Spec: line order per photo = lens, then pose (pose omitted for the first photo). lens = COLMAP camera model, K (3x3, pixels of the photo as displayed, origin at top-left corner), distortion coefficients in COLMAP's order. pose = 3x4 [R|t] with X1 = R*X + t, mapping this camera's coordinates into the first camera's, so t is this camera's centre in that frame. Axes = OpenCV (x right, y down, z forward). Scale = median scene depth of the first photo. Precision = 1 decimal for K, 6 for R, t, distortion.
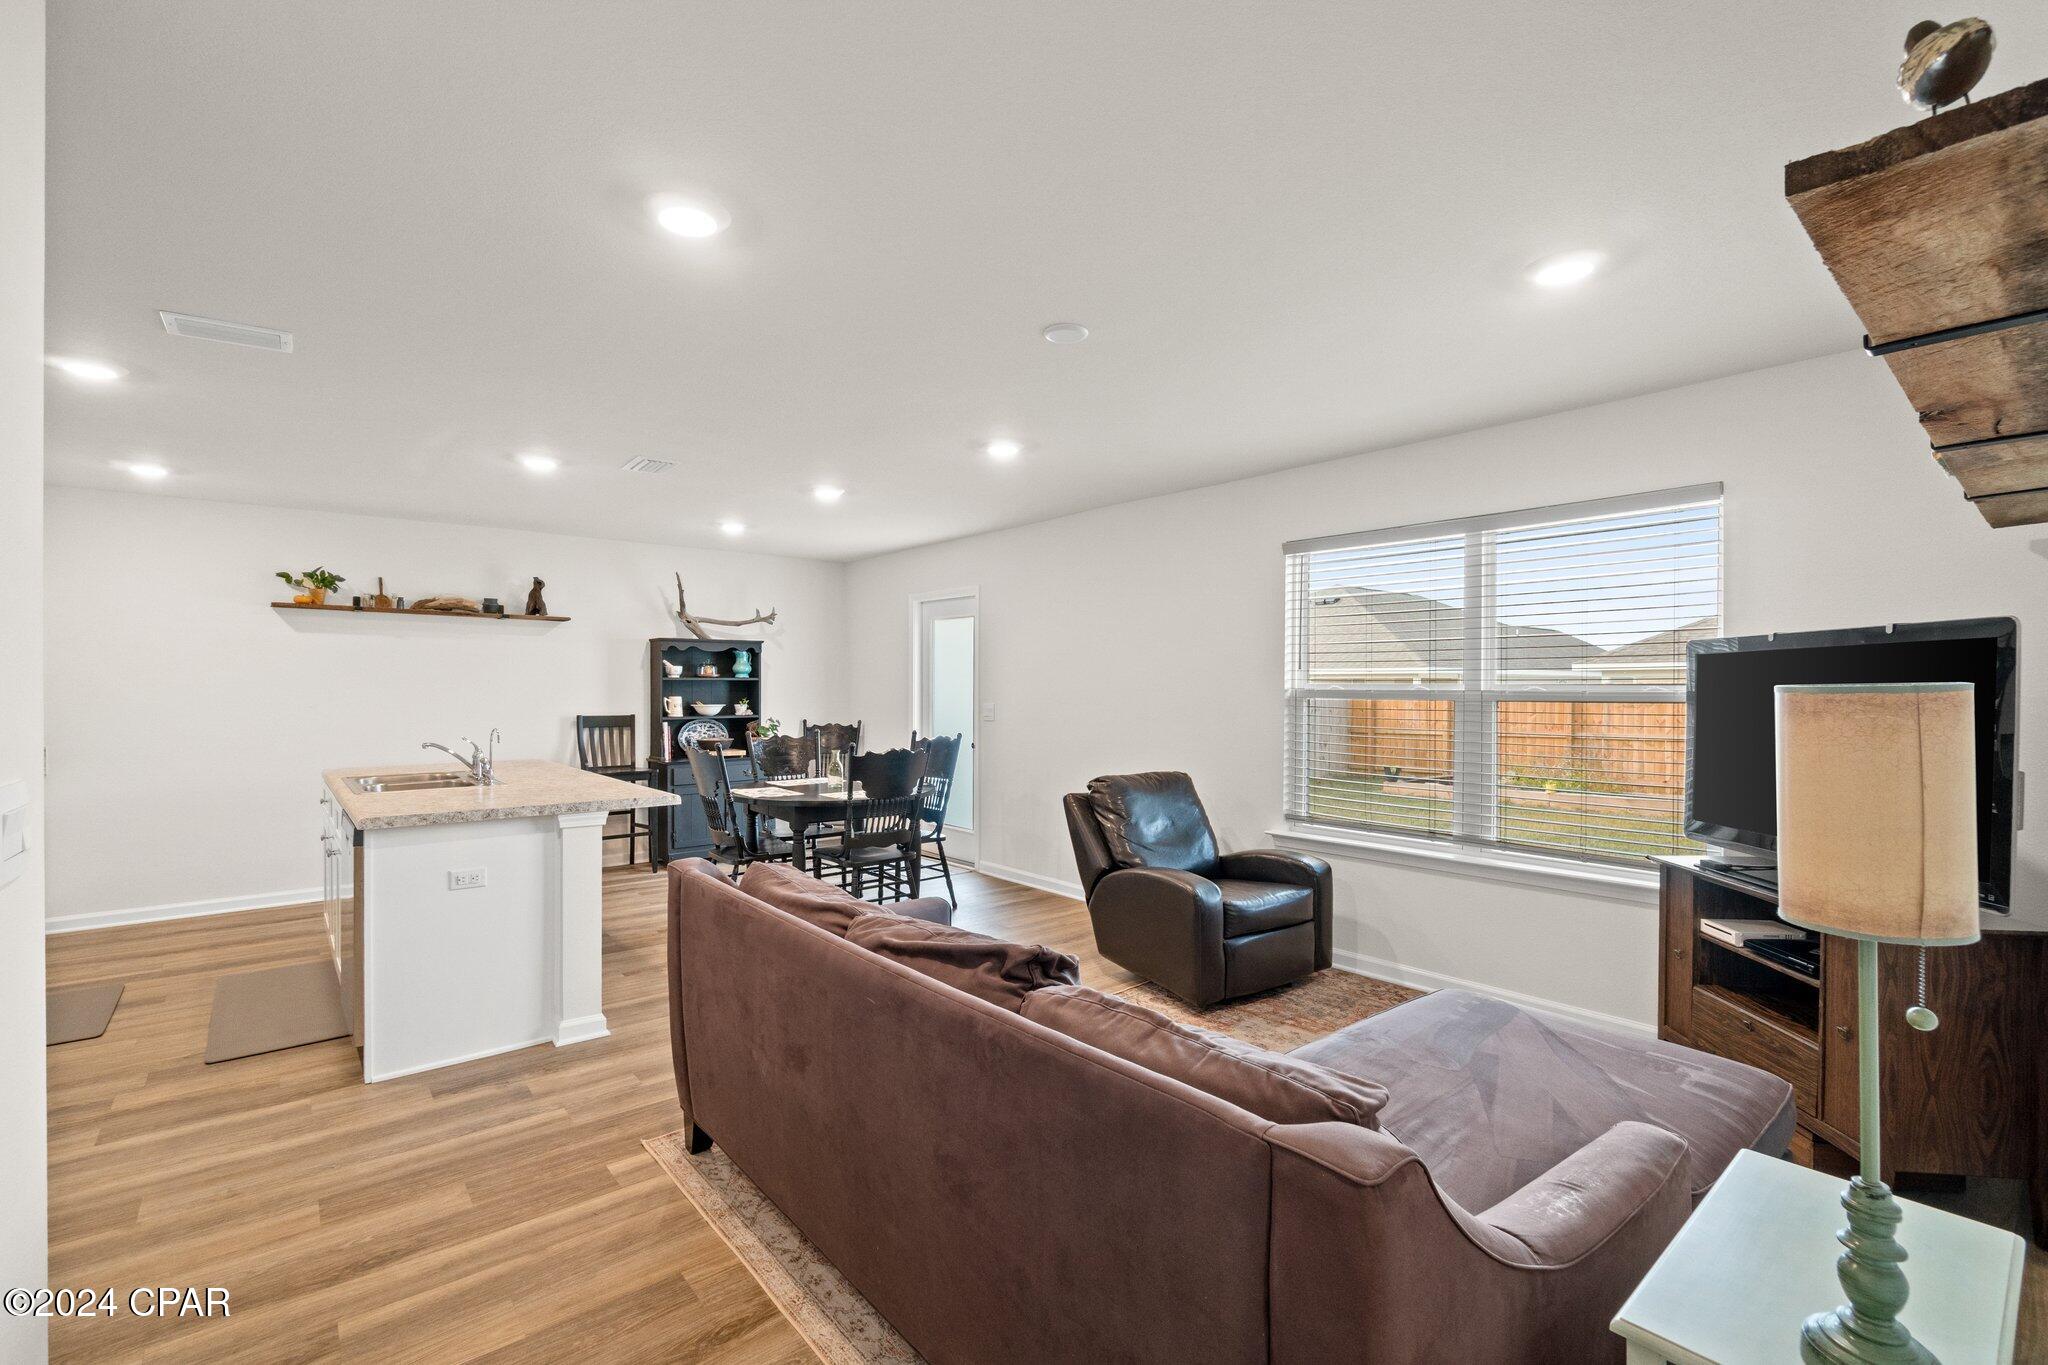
lens RADIAL K [[889.6, 0, 1016.7], [0, 889.6, 681.9], [0, 0, 1]] dist [-0.003212, -0.000175]
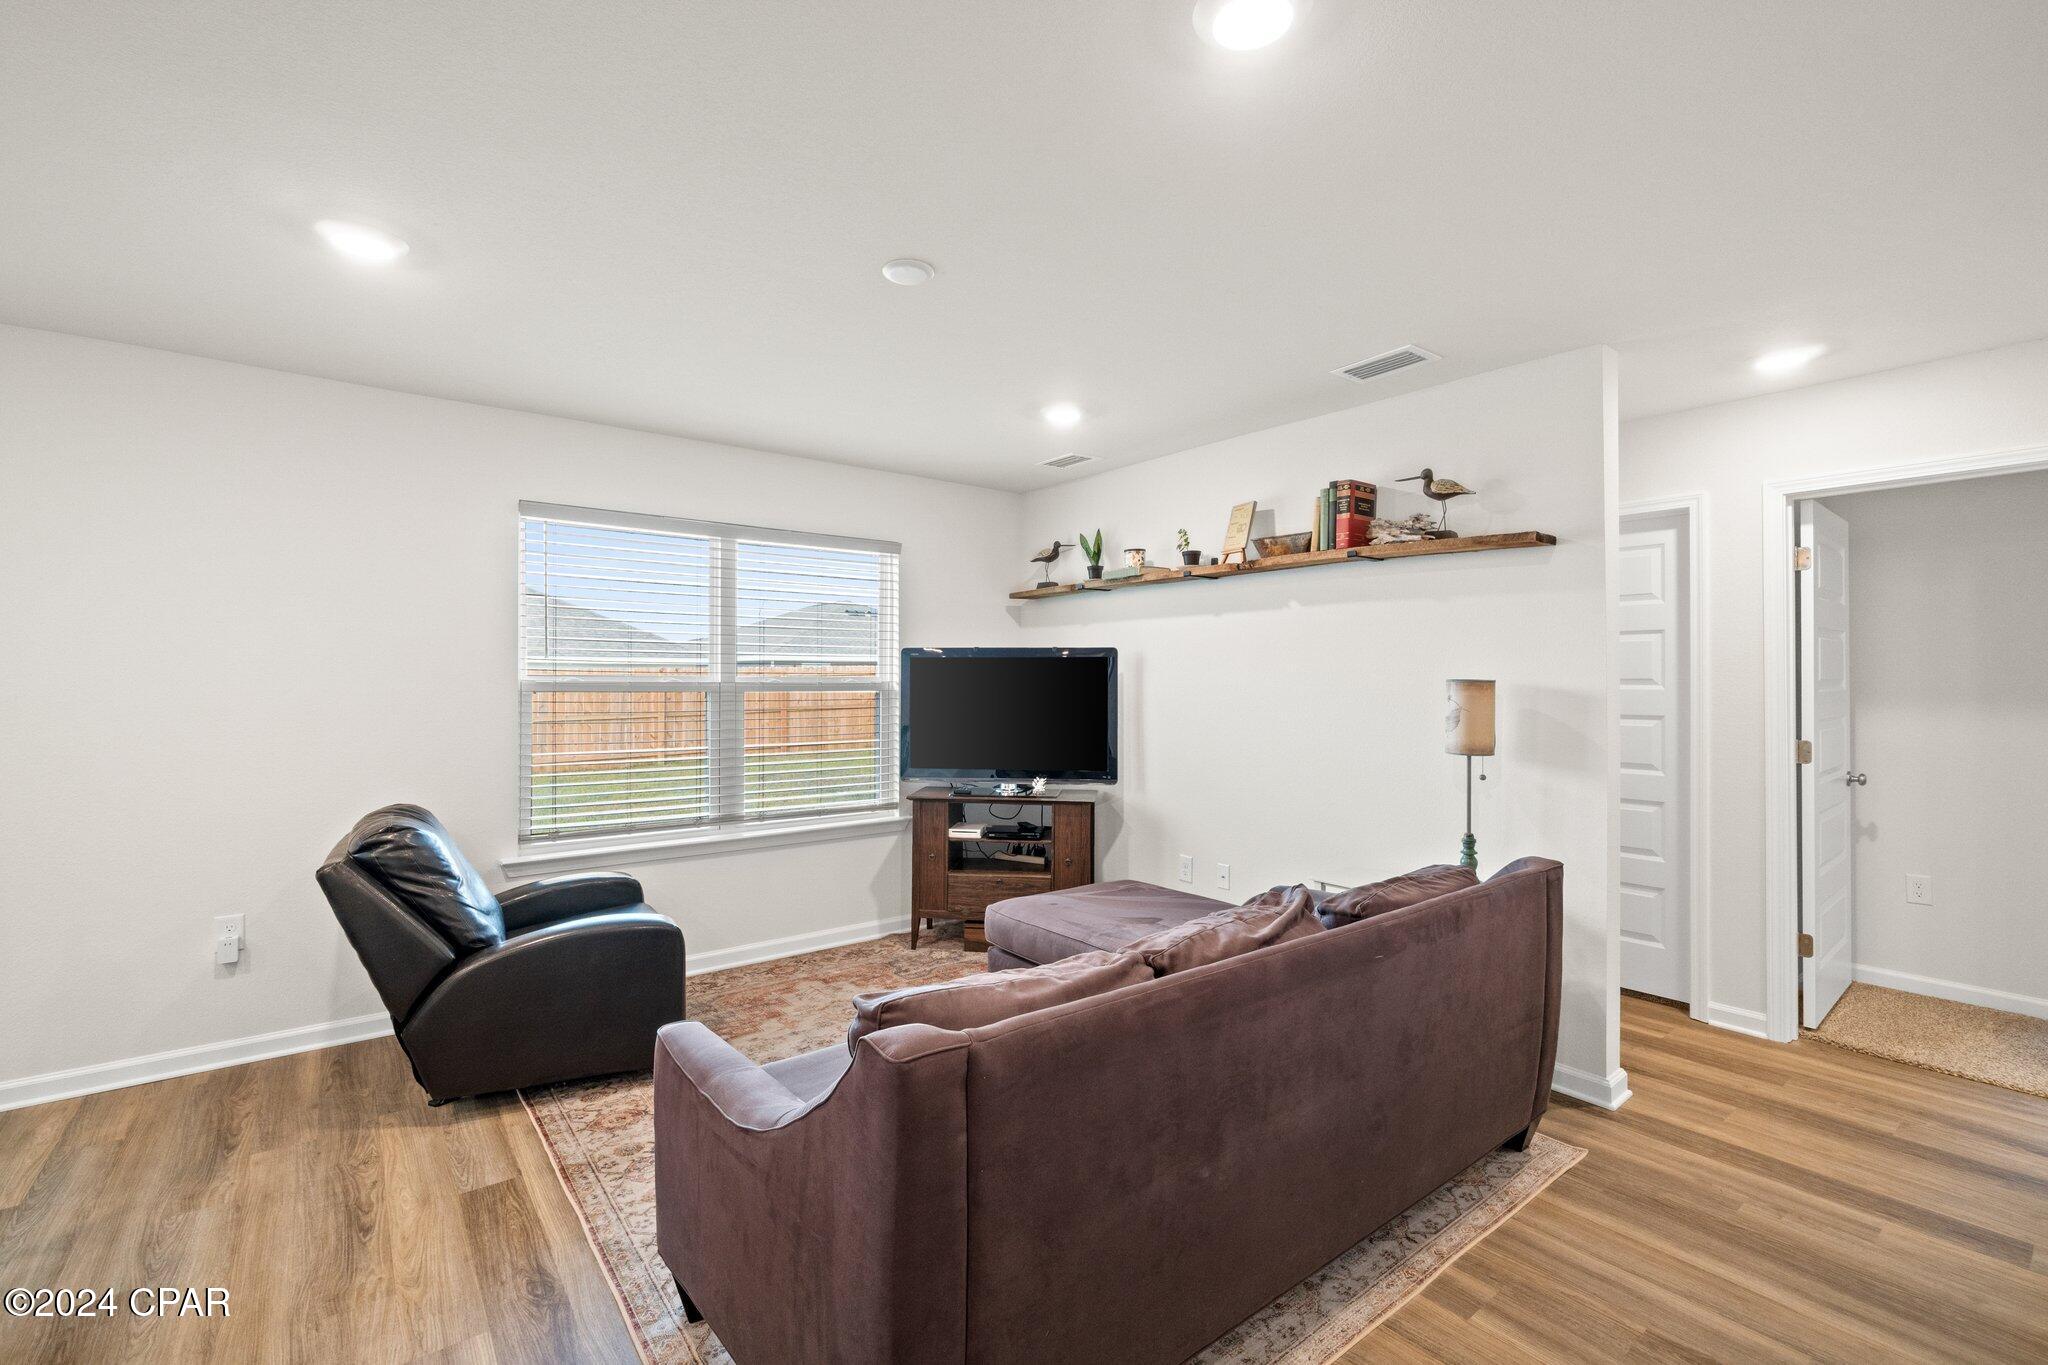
lens RADIAL K [[889.6, 0, 1016.7], [0, 889.6, 681.9], [0, 0, 1]] dist [-0.003212, -0.000175]
pose [[0.032351, -0.003989, 0.999469, -0.396132], [-0.010397, 0.999937, 0.004328, -0.000134], [-0.999422, -0.010532, 0.032307, 0.424137]]
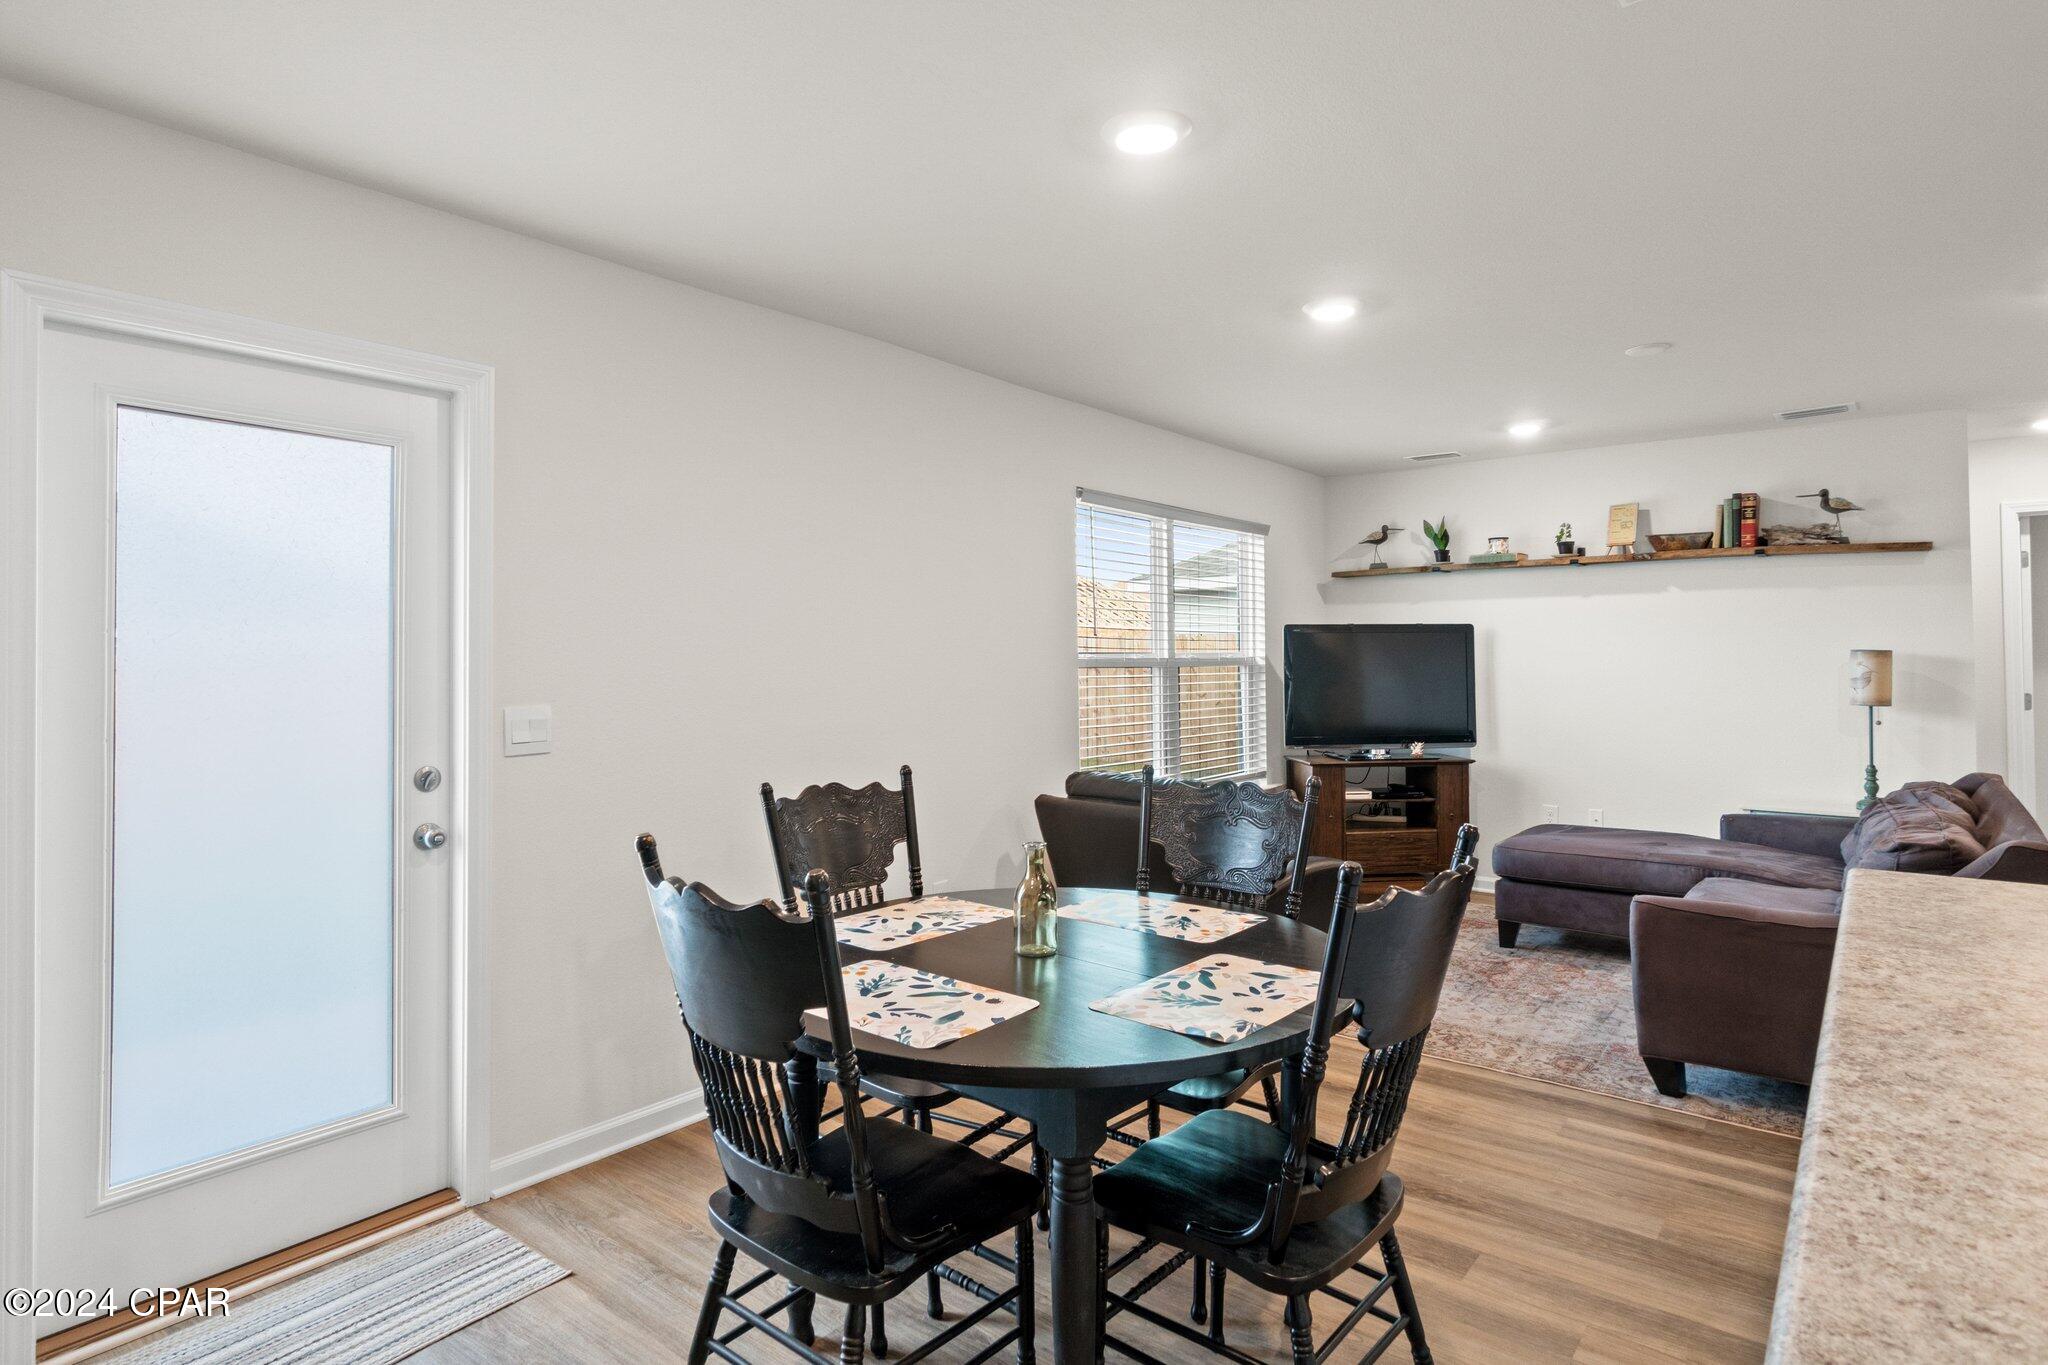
lens RADIAL K [[1083.7, 0, 1028.2], [0, 1083.7, 642.2], [0, 0, 1]] dist [-0.002830, 0.000057]
pose [[-0.201513, 0.011300, 0.979421, -0.570917], [-0.001836, 0.999927, -0.011914, 0.003664], [-0.979484, -0.004199, -0.201478, 1.017192]]
